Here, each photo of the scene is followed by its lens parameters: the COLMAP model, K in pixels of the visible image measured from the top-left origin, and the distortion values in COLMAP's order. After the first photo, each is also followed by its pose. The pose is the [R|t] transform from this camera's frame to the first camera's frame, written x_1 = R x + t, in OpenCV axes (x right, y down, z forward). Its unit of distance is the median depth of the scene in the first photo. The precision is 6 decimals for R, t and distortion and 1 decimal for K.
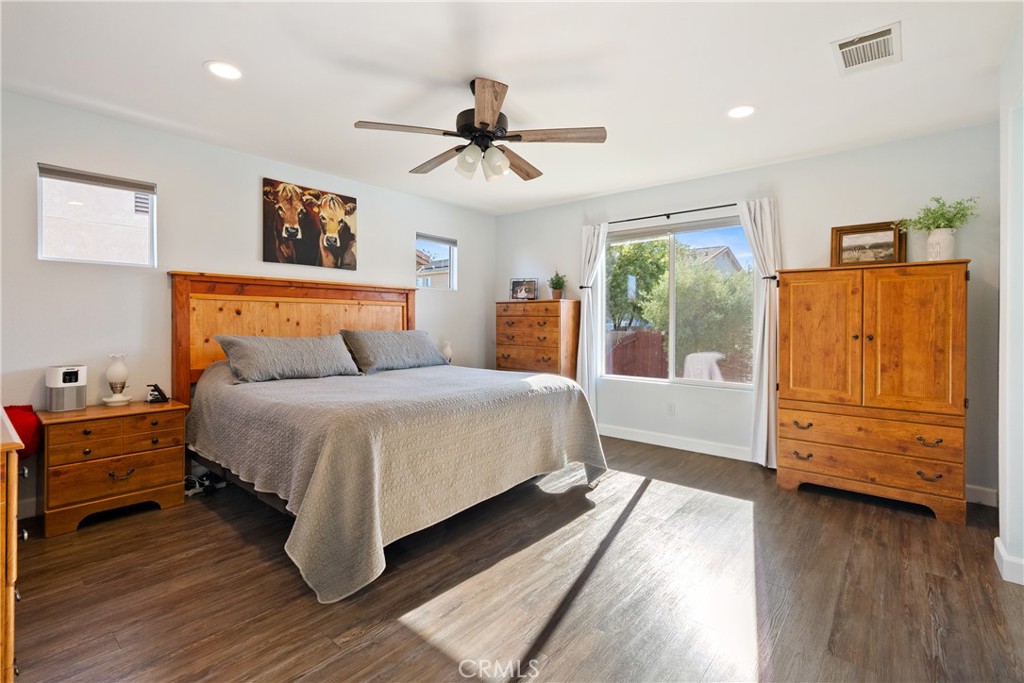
lens RADIAL K [[468.0, 0, 509.4], [0, 468.0, 328.6], [0, 0, 1]] dist [-0.002405, -0.000090]
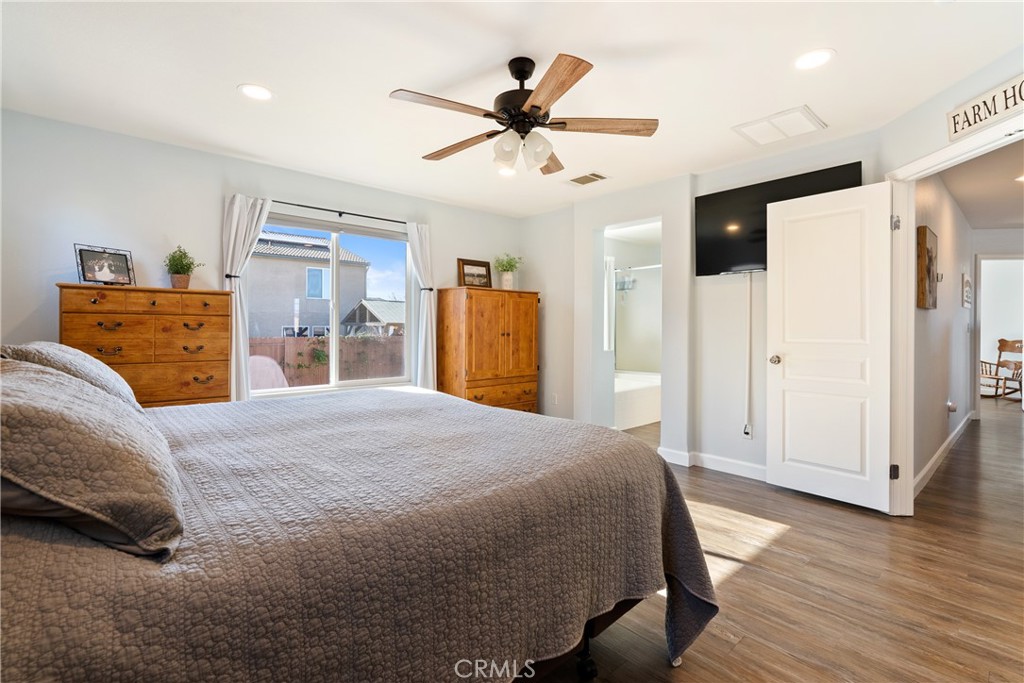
lens RADIAL K [[468.0, 0, 509.4], [0, 468.0, 328.6], [0, 0, 1]] dist [-0.002405, -0.000090]
pose [[0.146804, -0.008143, 0.989132, -0.693830], [0.009257, 0.999934, 0.006858, -0.009975], [-0.989122, 0.008150, 0.146870, 0.636897]]
